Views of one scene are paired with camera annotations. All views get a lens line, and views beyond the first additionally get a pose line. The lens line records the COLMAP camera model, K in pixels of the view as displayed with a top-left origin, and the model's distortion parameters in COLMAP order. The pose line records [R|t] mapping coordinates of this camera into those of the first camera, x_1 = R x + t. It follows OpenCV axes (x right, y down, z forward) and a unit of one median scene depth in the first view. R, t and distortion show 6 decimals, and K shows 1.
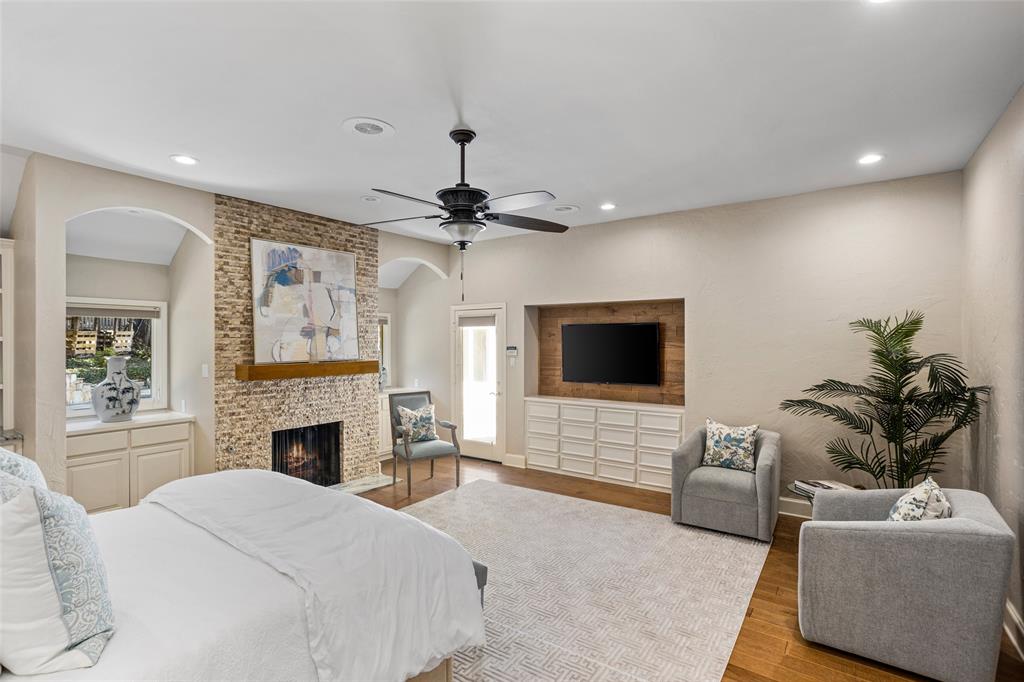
lens RADIAL K [[533.3, 0, 512.8], [0, 533.3, 288.4], [0, 0, 1]] dist [-0.029426, 0.019891]
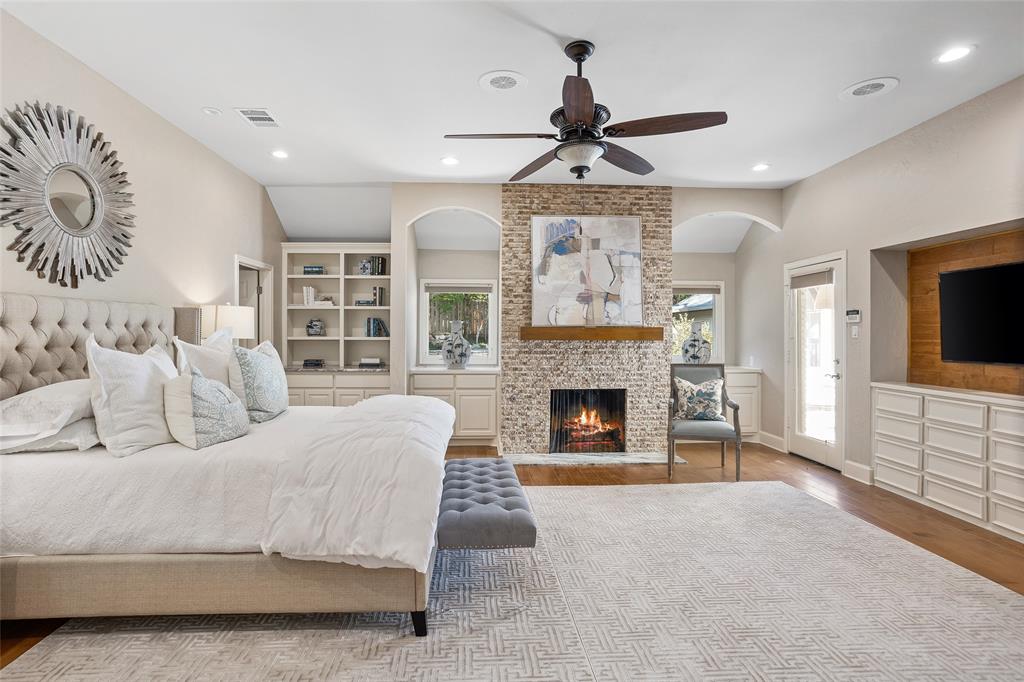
lens RADIAL K [[533.3, 0, 512.8], [0, 533.3, 288.4], [0, 0, 1]] dist [-0.029426, 0.019891]
pose [[0.596706, -0.070974, -0.799315, 0.345808], [0.067777, 0.996979, -0.037928, 0.090918], [0.799592, -0.031543, 0.599714, 0.262296]]
